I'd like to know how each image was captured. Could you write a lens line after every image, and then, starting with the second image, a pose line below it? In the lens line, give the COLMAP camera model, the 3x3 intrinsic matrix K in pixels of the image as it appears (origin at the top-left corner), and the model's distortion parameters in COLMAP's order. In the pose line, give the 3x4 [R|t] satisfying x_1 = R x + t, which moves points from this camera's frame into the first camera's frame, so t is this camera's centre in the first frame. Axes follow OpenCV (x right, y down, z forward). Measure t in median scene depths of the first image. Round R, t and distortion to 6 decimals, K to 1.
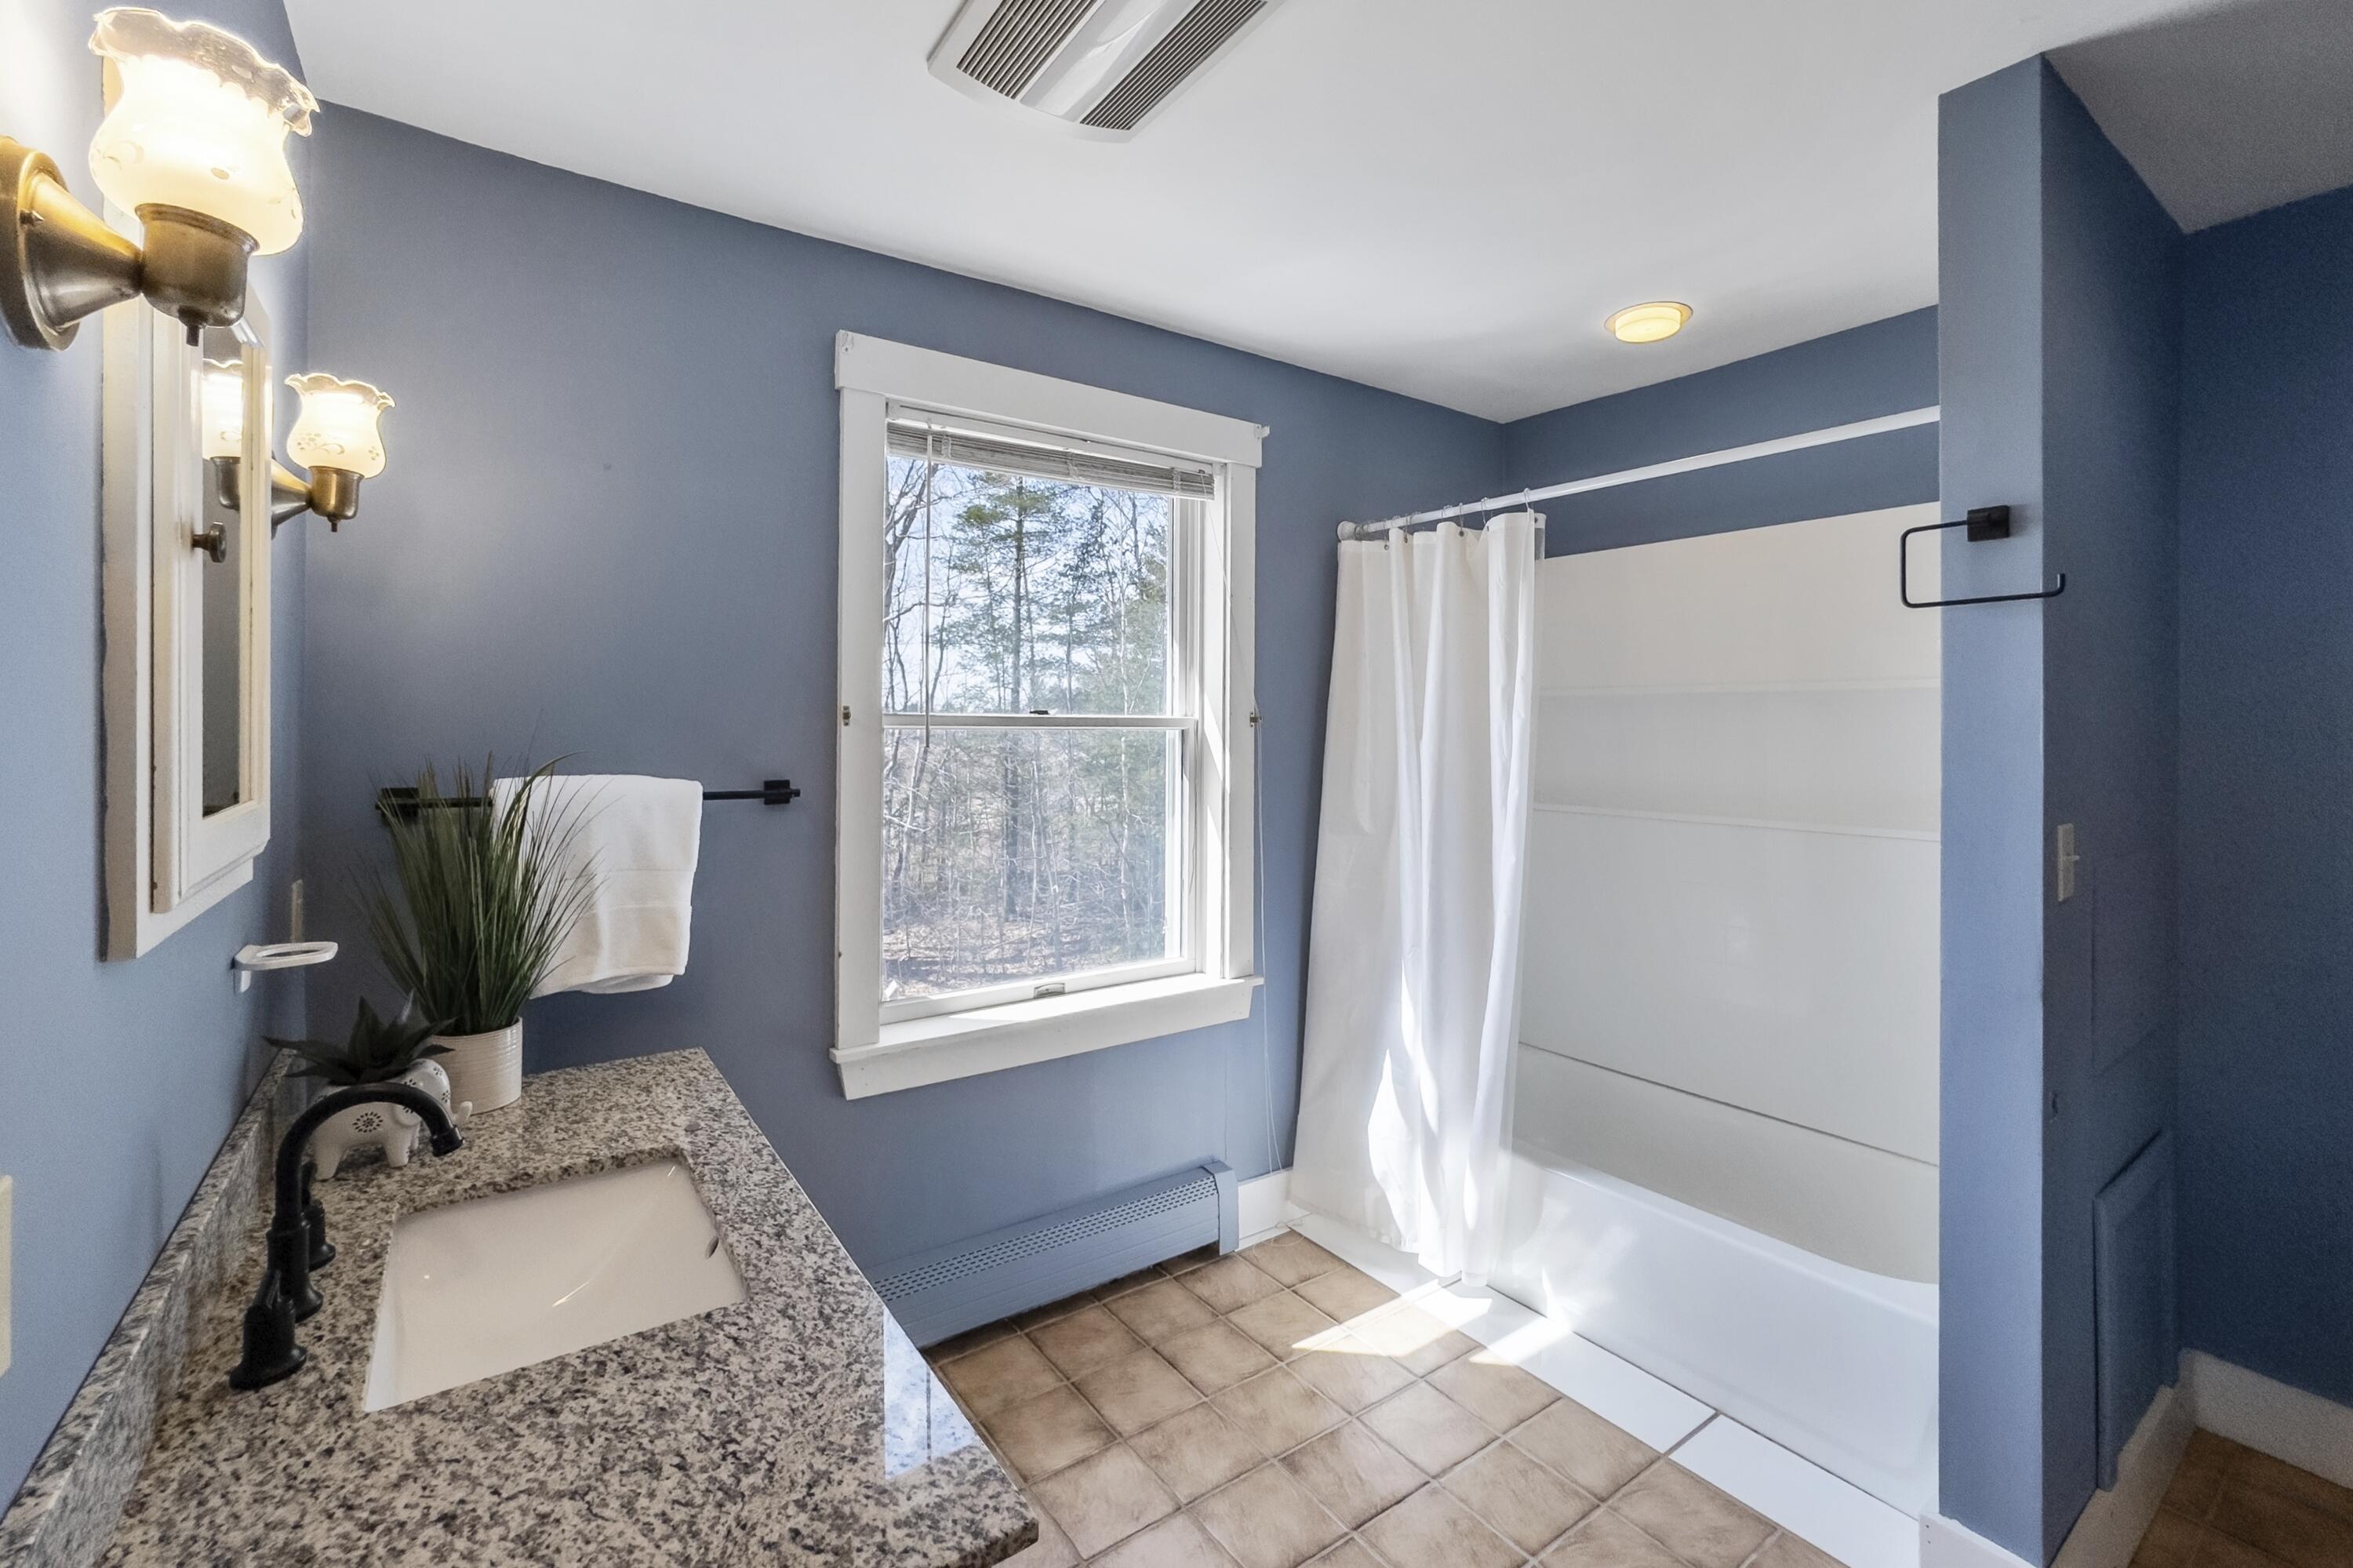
lens RADIAL K [[1000.9, 0, 1175.2], [0, 1000.9, 718.5], [0, 0, 1]] dist [-0.032789, 0.000109]
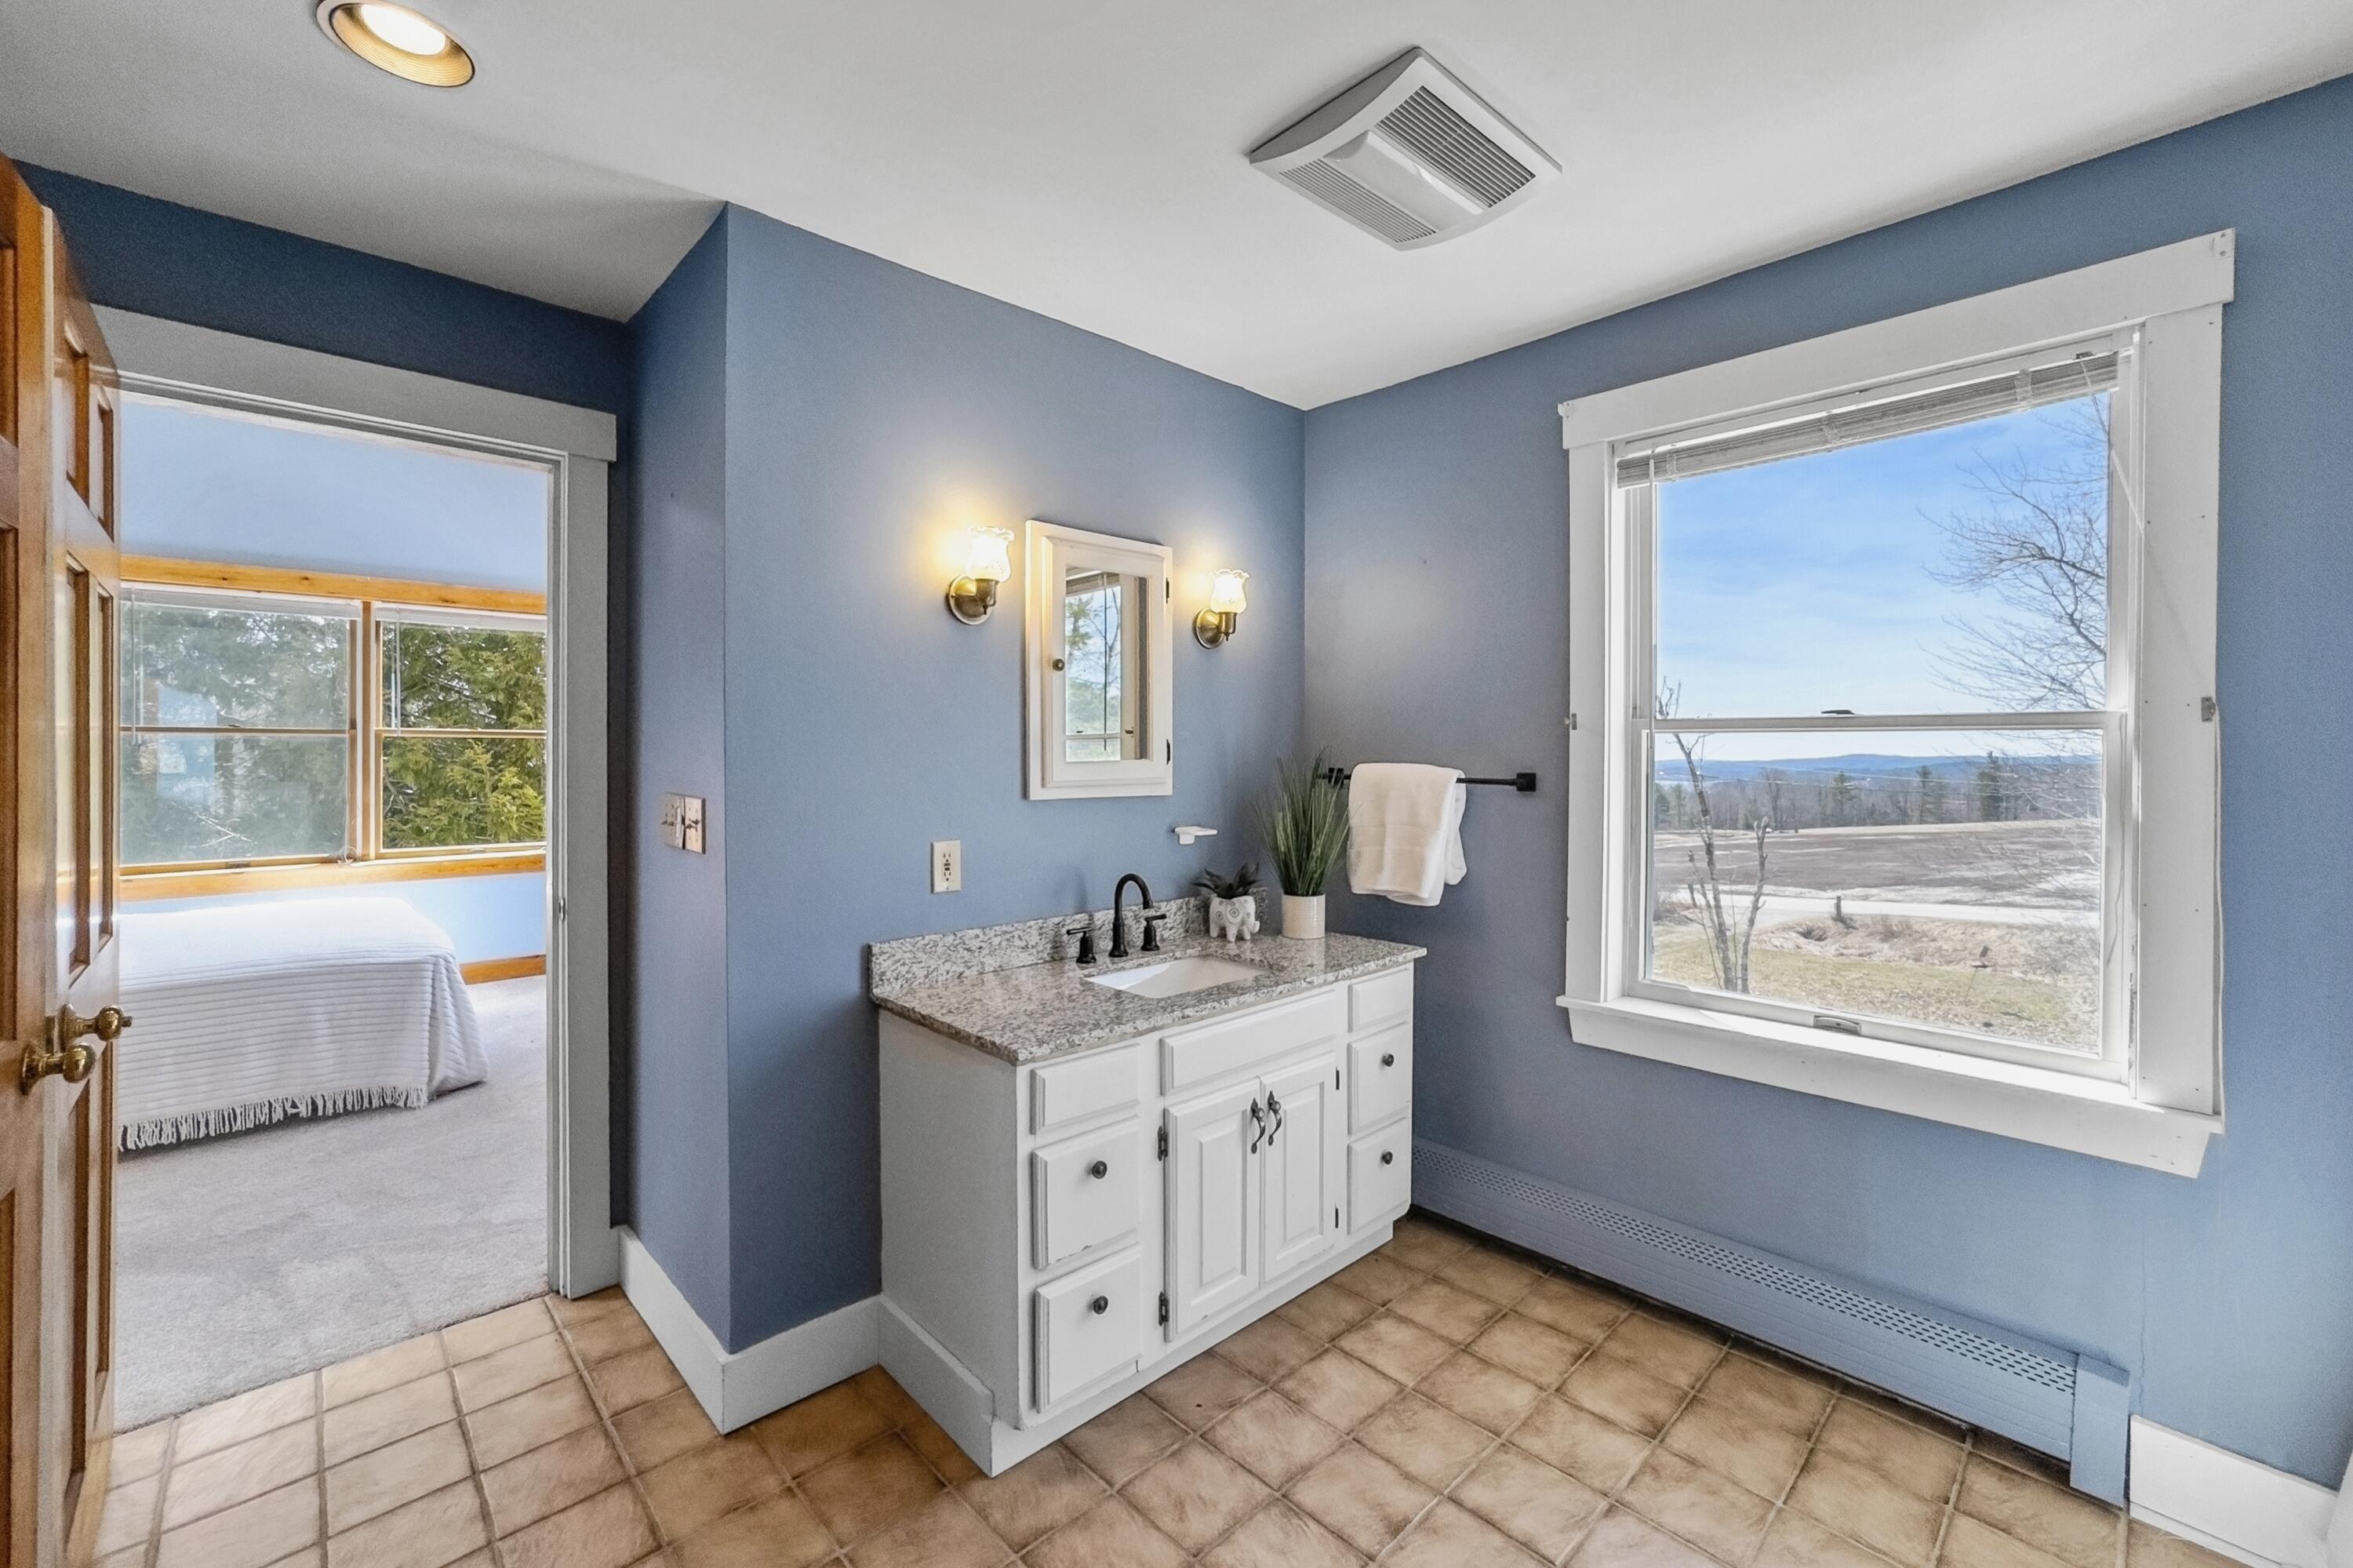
lens RADIAL K [[994.2, 0, 1175.2], [0, 994.2, 758.4], [0, 0, 1]] dist [0.000392, 0.000237]
pose [[0.148729, 0.005904, -0.988860, 0.778596], [0.005773, 0.999960, 0.006839, 0.030638], [0.988861, -0.006726, 0.148689, 0.340328]]
